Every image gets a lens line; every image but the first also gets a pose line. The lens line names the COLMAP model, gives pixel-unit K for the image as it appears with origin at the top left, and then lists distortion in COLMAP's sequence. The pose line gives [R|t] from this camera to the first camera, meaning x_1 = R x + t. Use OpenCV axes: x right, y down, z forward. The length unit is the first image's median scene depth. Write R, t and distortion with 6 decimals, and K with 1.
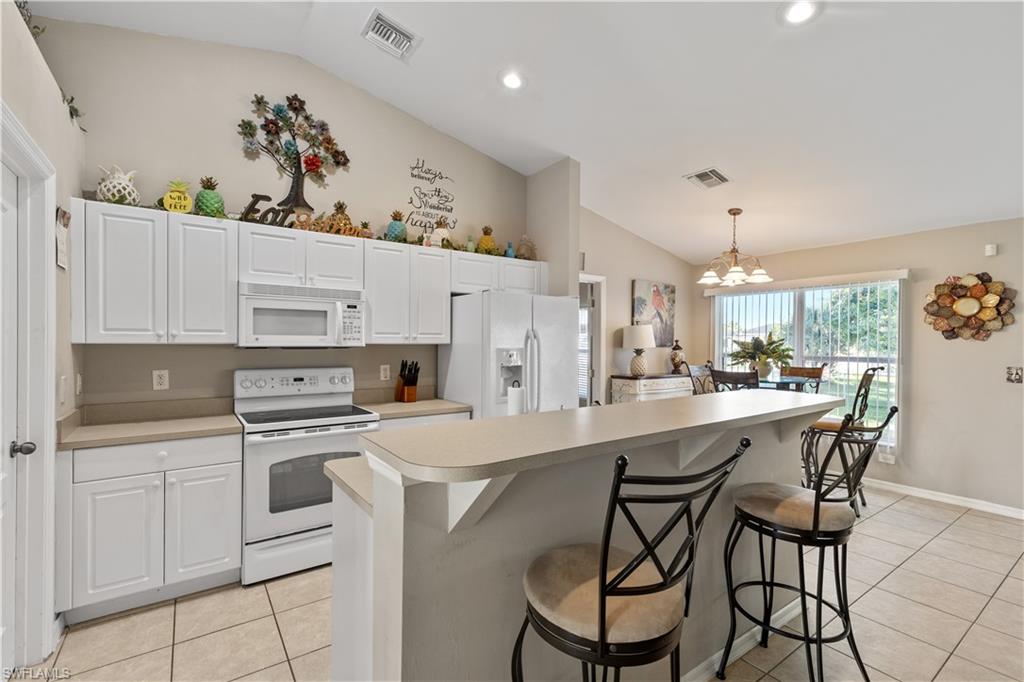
lens RADIAL K [[464.4, 0, 514.7], [0, 464.4, 343.2], [0, 0, 1]] dist [0.009343, -0.001786]
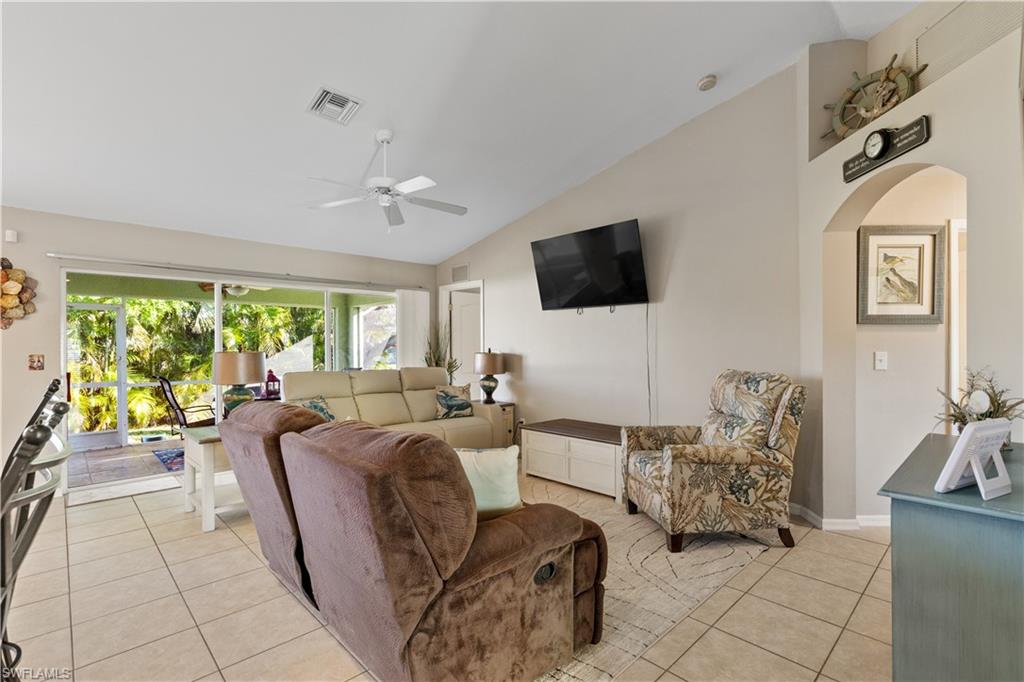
lens RADIAL K [[464.4, 0, 517.0], [0, 464.4, 345.9], [0, 0, 1]] dist [0.009343, -0.001786]
pose [[-0.148276, -0.005672, 0.988930, -0.120035], [0.008316, 0.999941, 0.006982, 0.035379], [-0.988911, 0.009259, -0.148220, 0.110554]]
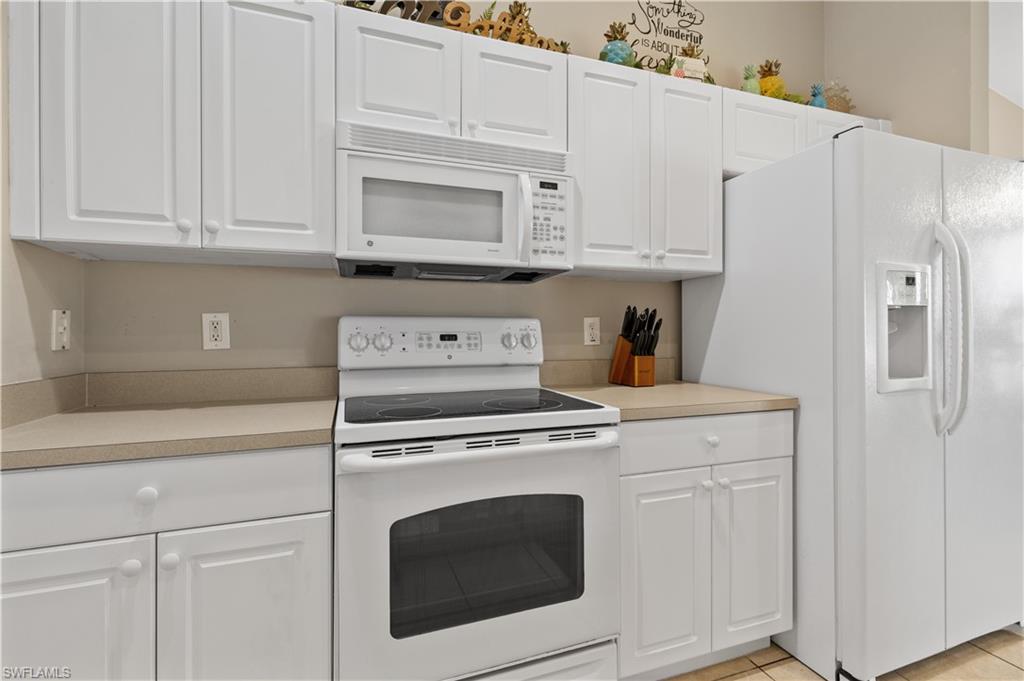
lens RADIAL K [[464.4, 0, 512.9], [0, 464.4, 328.1], [0, 0, 1]] dist [0.009343, -0.001786]
pose [[0.960373, -0.010646, -0.278515, -0.228301], [0.007055, 0.999879, -0.013892, 0.070018], [0.278629, 0.011377, 0.960331, 0.474388]]
